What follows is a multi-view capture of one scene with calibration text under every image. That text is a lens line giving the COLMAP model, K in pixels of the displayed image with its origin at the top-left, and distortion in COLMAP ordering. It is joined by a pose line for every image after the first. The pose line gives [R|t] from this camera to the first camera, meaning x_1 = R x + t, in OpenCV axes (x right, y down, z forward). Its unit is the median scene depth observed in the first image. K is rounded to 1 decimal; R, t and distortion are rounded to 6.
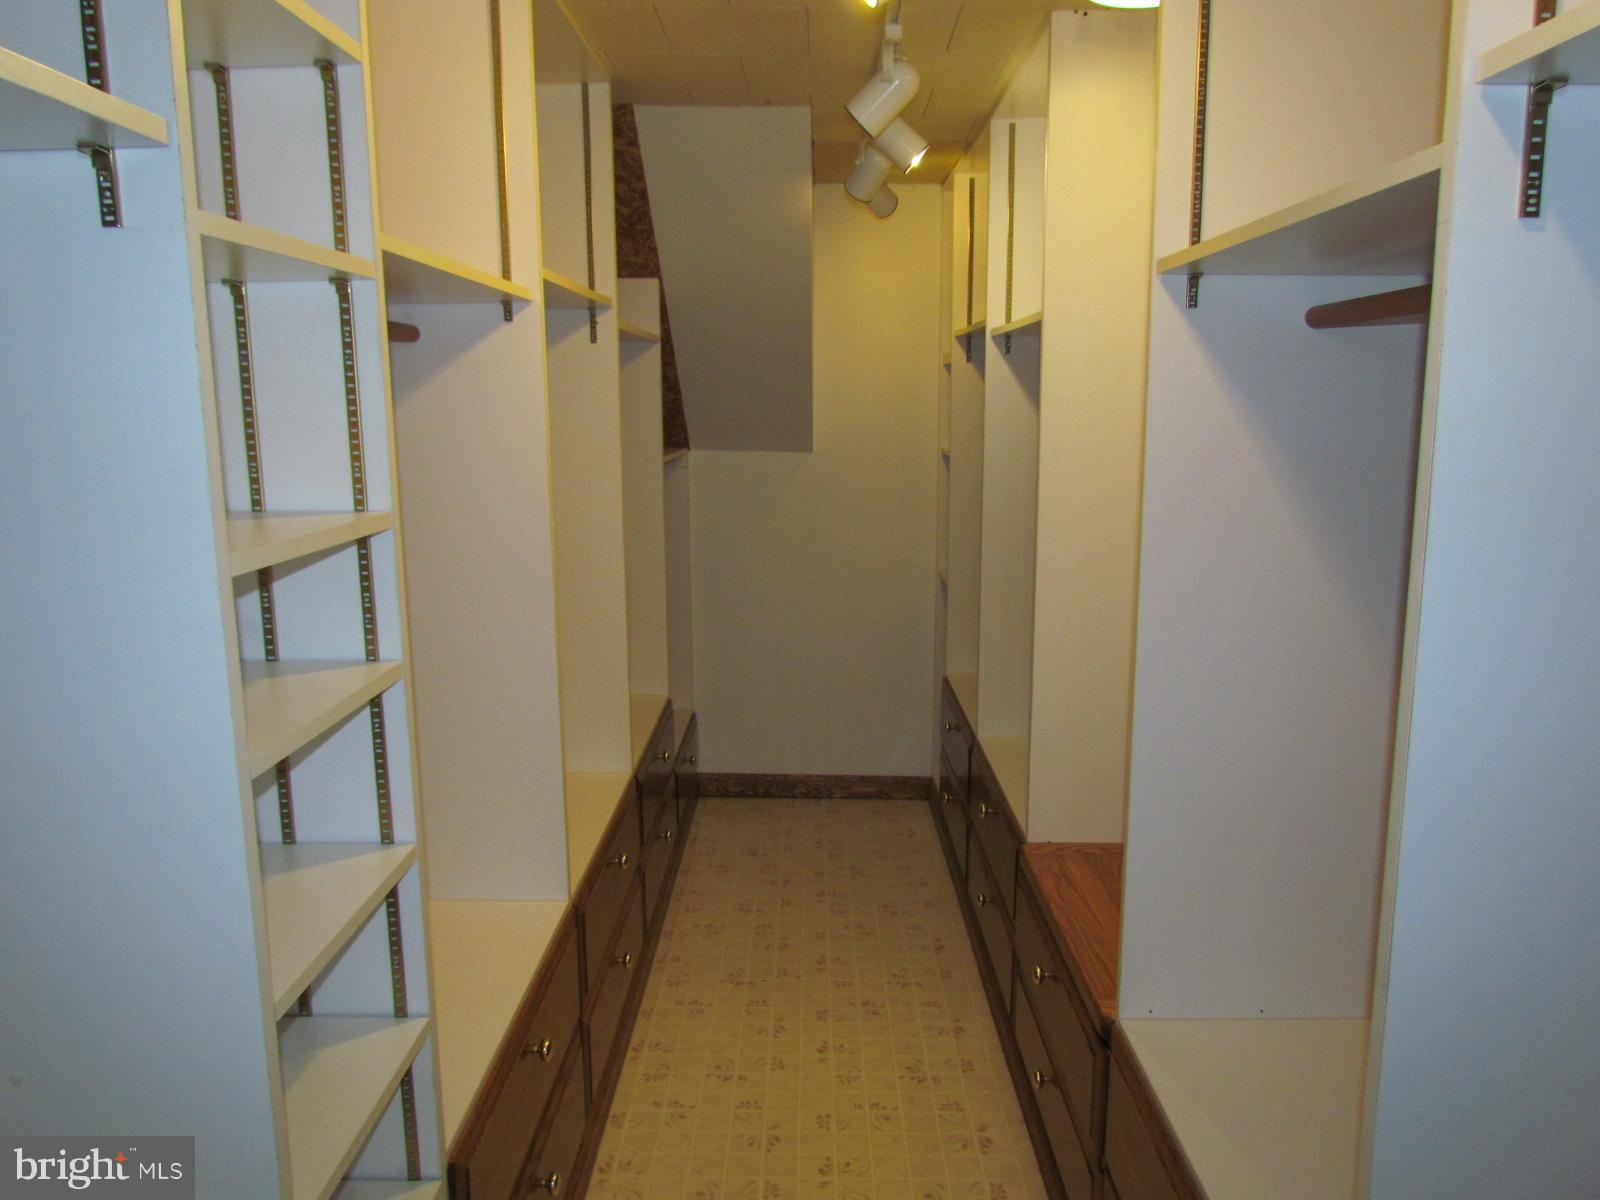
lens RADIAL K [[1146.9, 0, 798.6], [0, 1146.9, 596.9], [0, 0, 1]] dist [-0.018797, -0.000697]
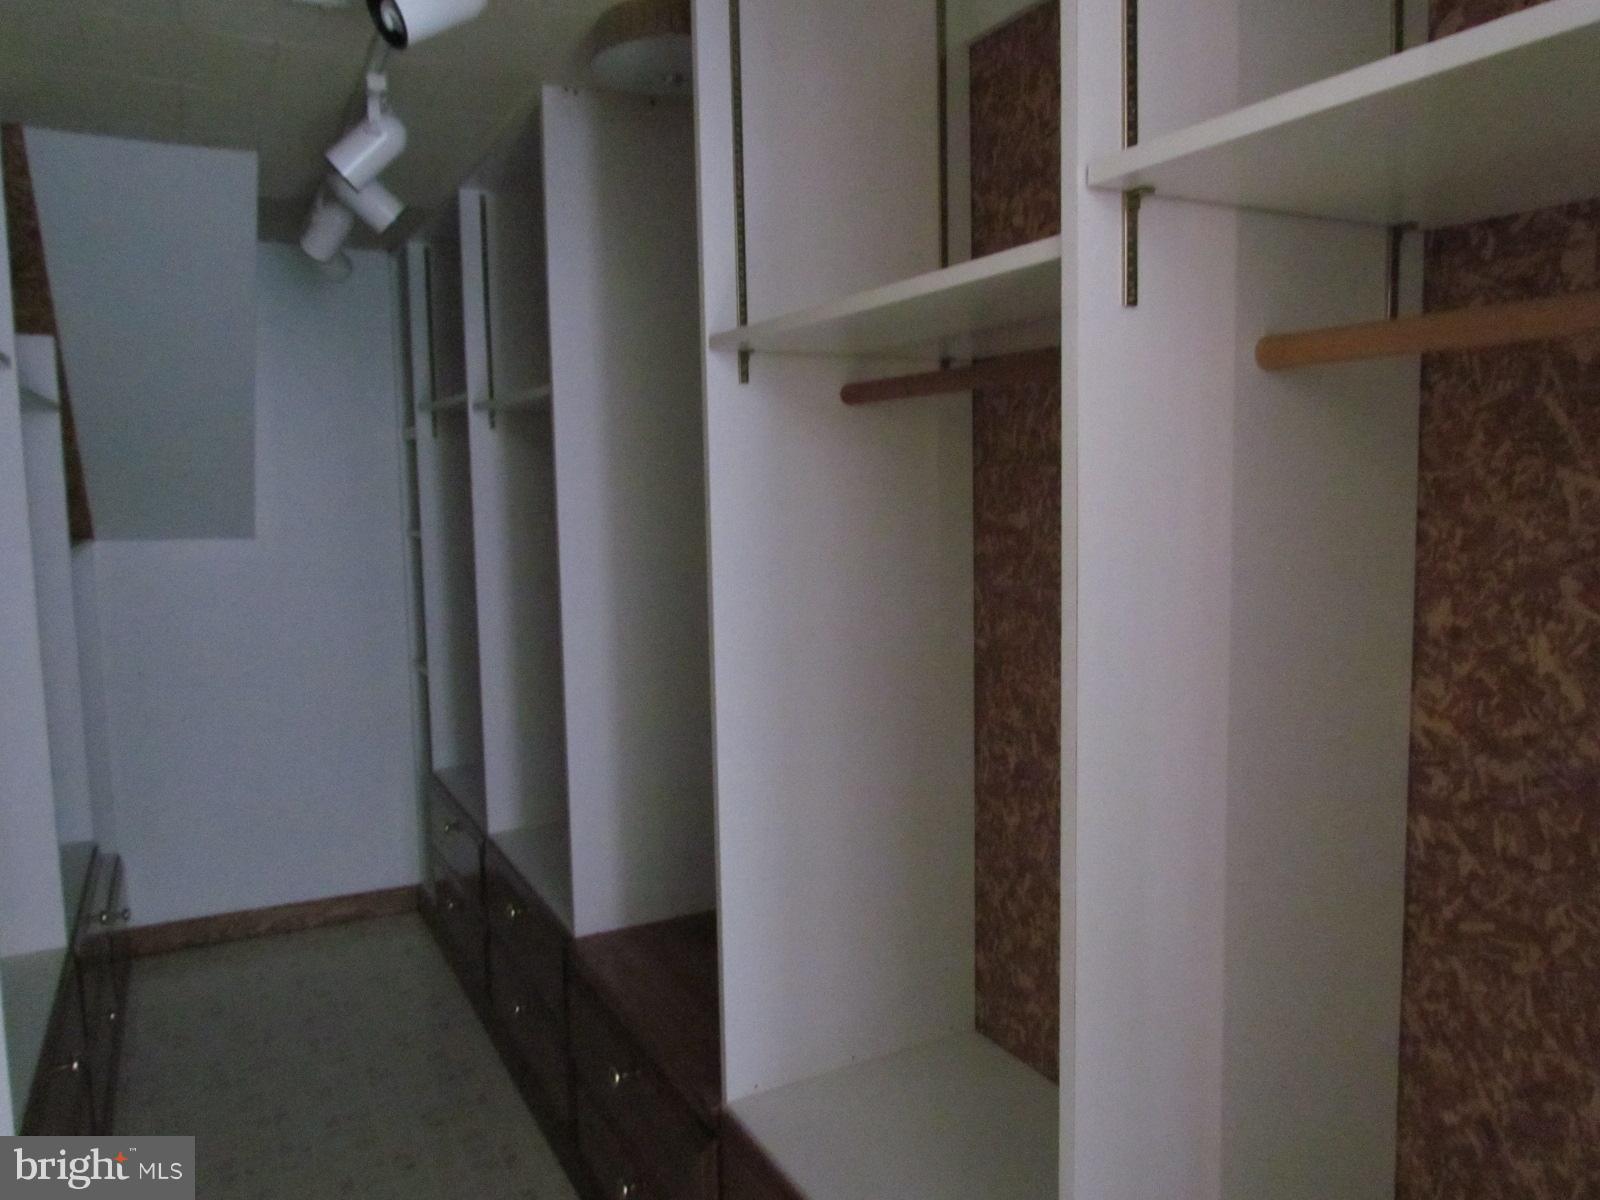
lens RADIAL K [[1146.9, 0, 804.5], [0, 1146.9, 592.0], [0, 0, 1]] dist [-0.018797, -0.000697]
pose [[0.876677, -0.059325, 0.477408, -0.066413], [0.092533, 0.994631, -0.046323, -0.008657], [-0.472097, 0.084786, 0.877460, 0.052734]]
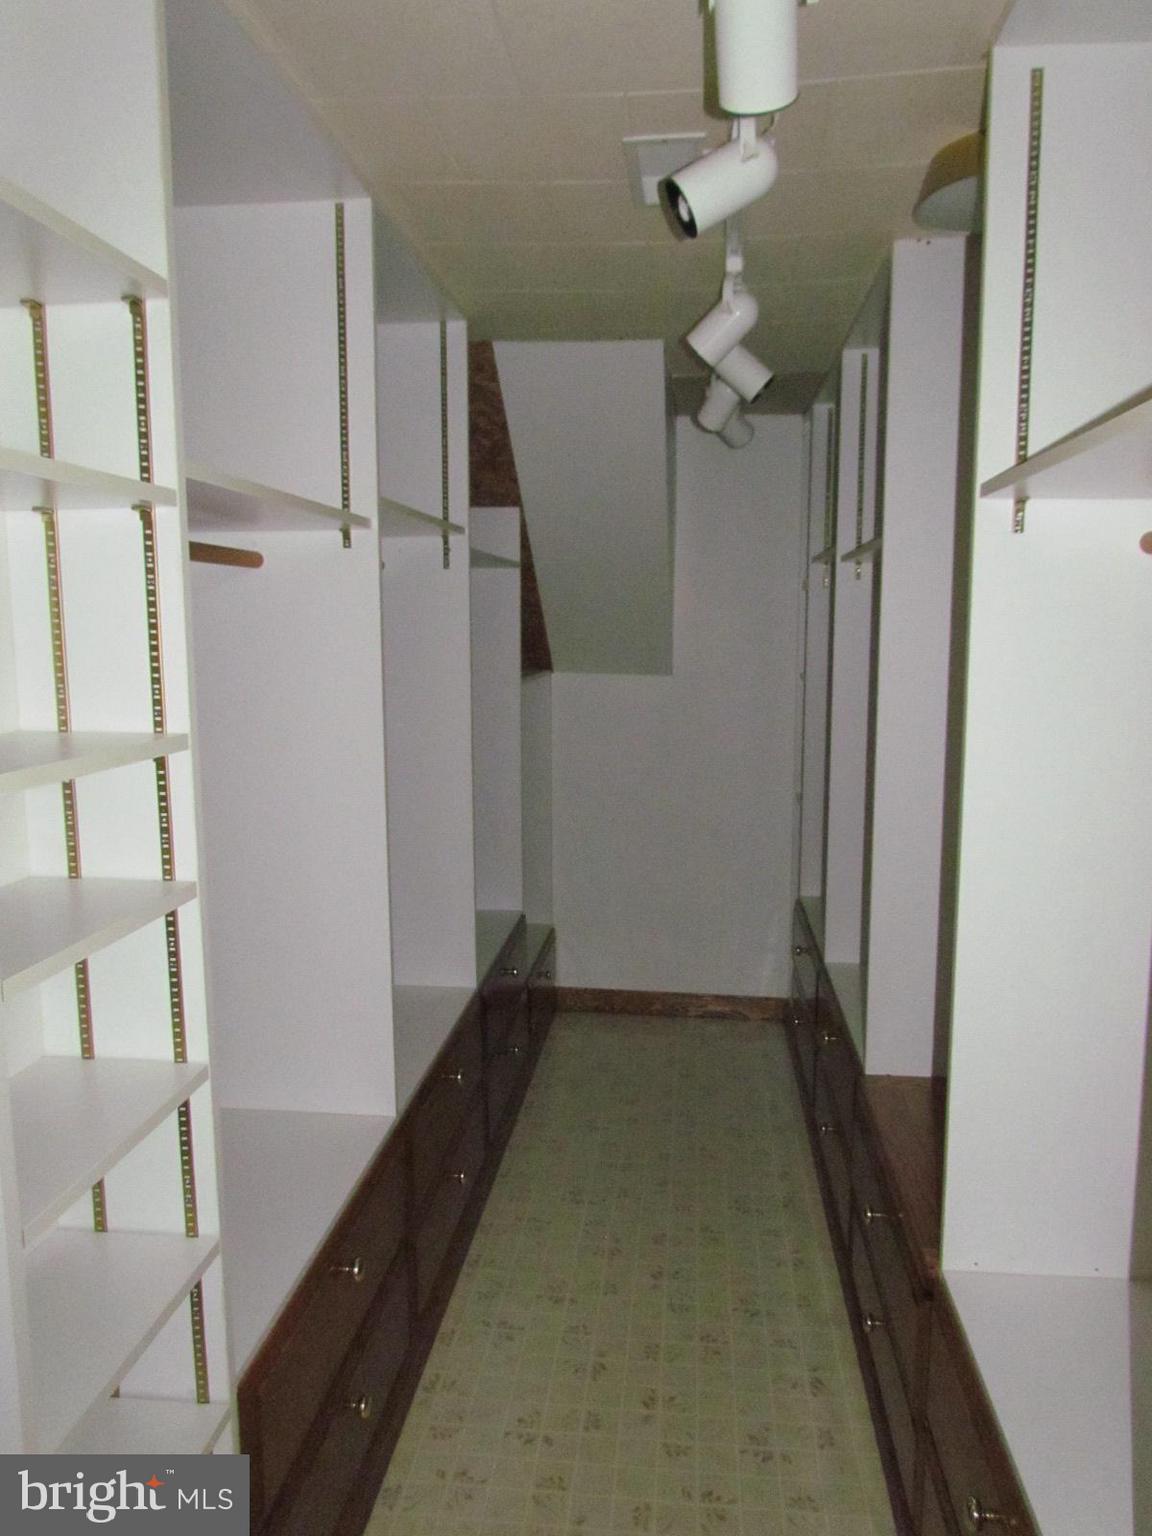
lens RADIAL K [[1101.1, 0, 588.3], [0, 1101.1, 769.6], [0, 0, 1]] dist [-0.018797, -0.000697]
pose [[0.996166, 0.015999, -0.086002, 0.038479], [-0.019319, 0.999094, -0.037912, -0.005988], [0.085318, 0.039429, 0.995573, 0.030943]]
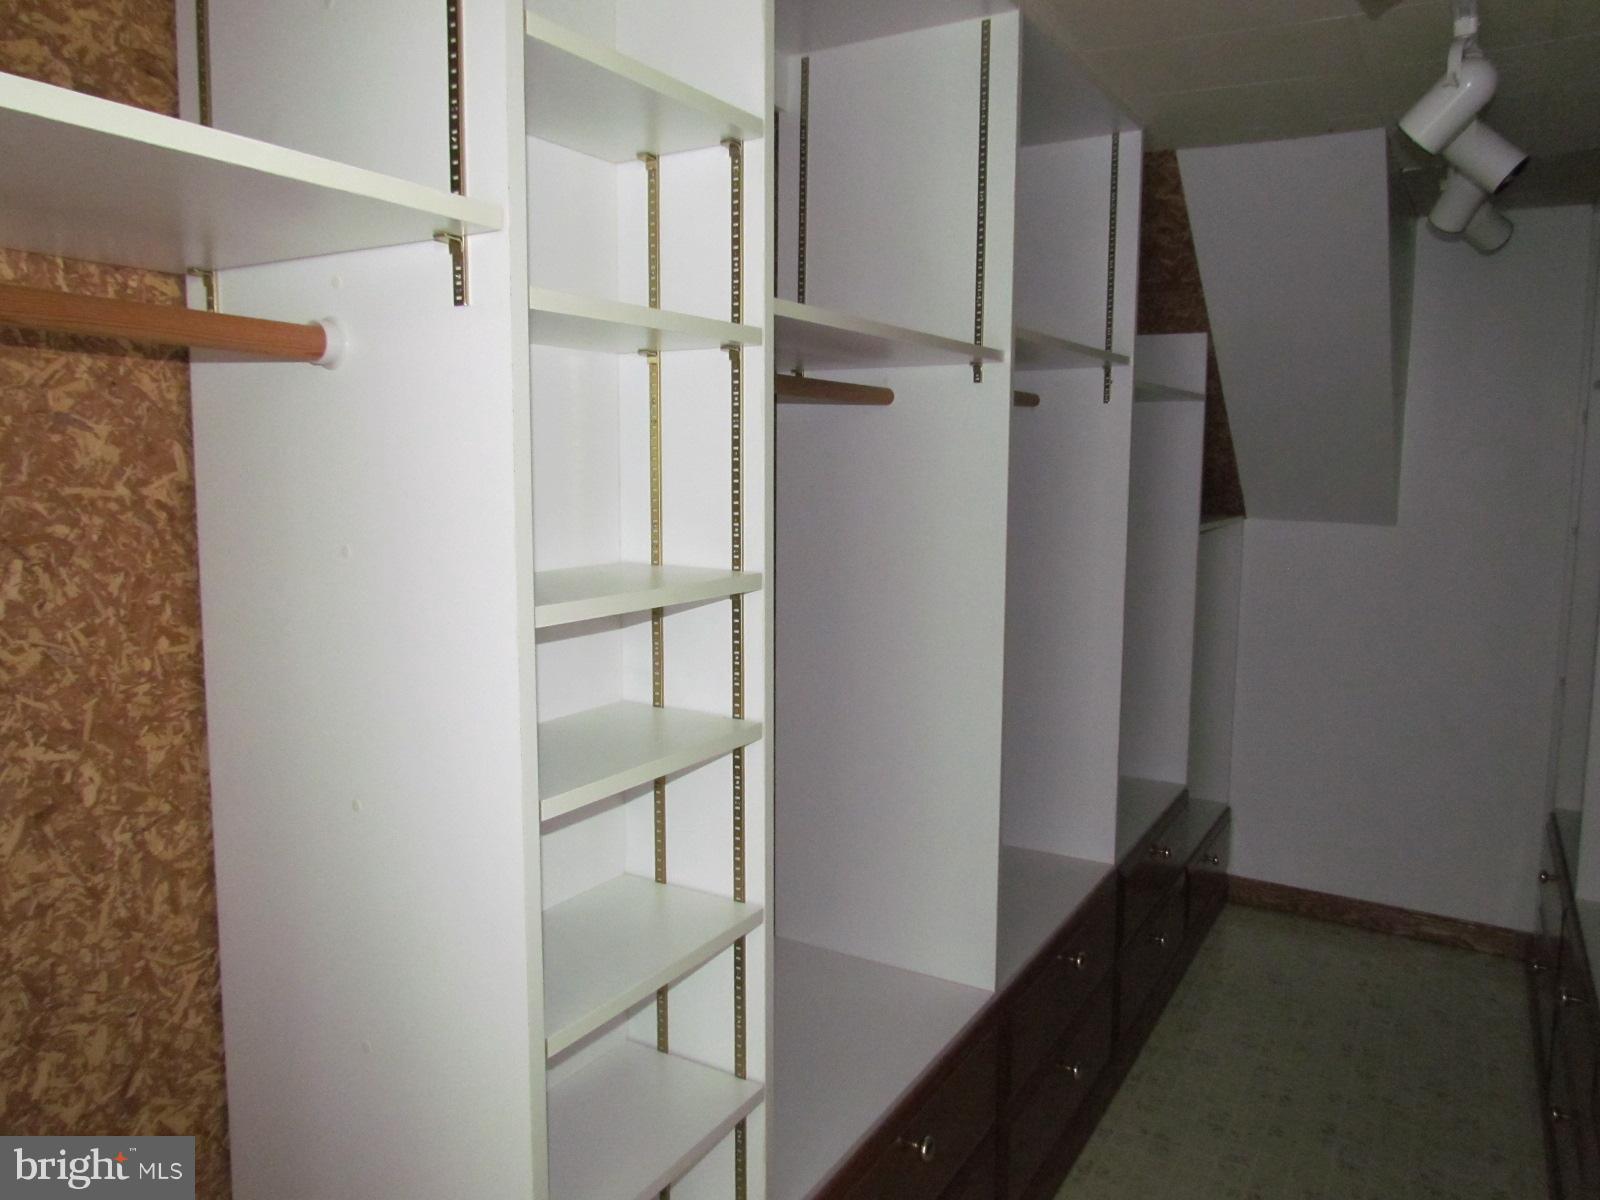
lens RADIAL K [[1146.9, 0, 797.5], [0, 1146.9, 594.0], [0, 0, 1]] dist [-0.018797, -0.000697]
pose [[0.866487, 0.069735, -0.494305, 0.081960], [-0.095895, 0.995005, -0.027726, -0.014841], [0.489903, 0.071426, 0.868846, 0.067732]]
